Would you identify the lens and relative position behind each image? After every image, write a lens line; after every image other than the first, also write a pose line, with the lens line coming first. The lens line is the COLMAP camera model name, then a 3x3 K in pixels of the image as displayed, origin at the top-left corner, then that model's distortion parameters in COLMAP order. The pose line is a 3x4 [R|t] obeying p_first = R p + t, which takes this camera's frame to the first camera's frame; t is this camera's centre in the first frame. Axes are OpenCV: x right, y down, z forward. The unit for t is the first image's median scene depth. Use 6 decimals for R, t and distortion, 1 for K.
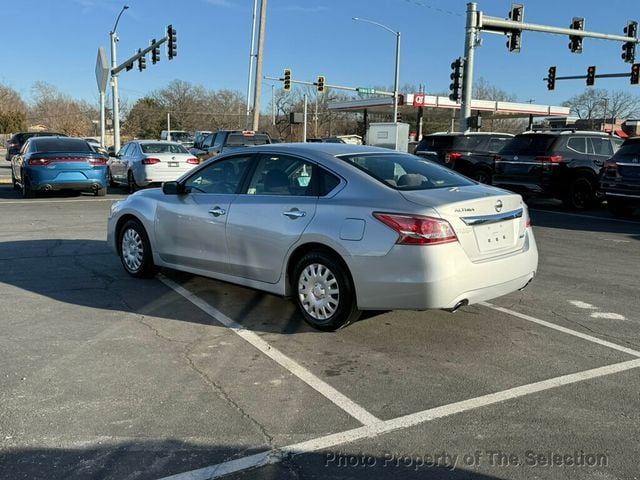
lens RADIAL K [[627.0, 0, 320.0], [0, 627.0, 245.7], [0, 0, 1]] dist [0.168800, -0.312174]
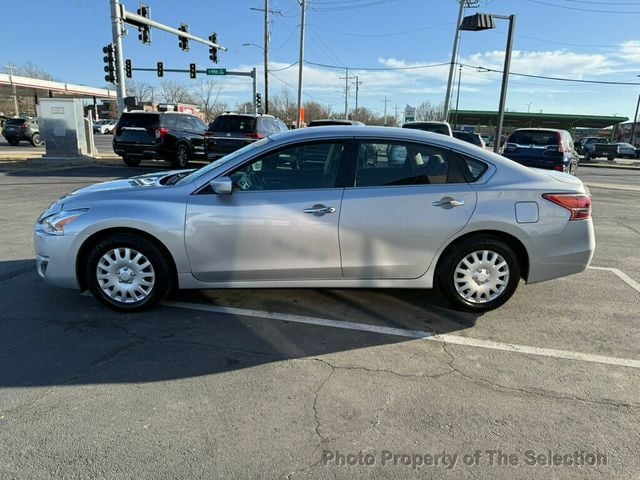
lens RADIAL K [[464.3, 0, 320.0], [0, 464.3, 240.0], [0, 0, 1]] dist [0.004650, -0.004238]
pose [[0.695672, -0.168844, 0.698235, -0.156933], [0.102357, 0.985366, 0.136295, -0.025834], [-0.711030, -0.023347, 0.702774, 0.148000]]
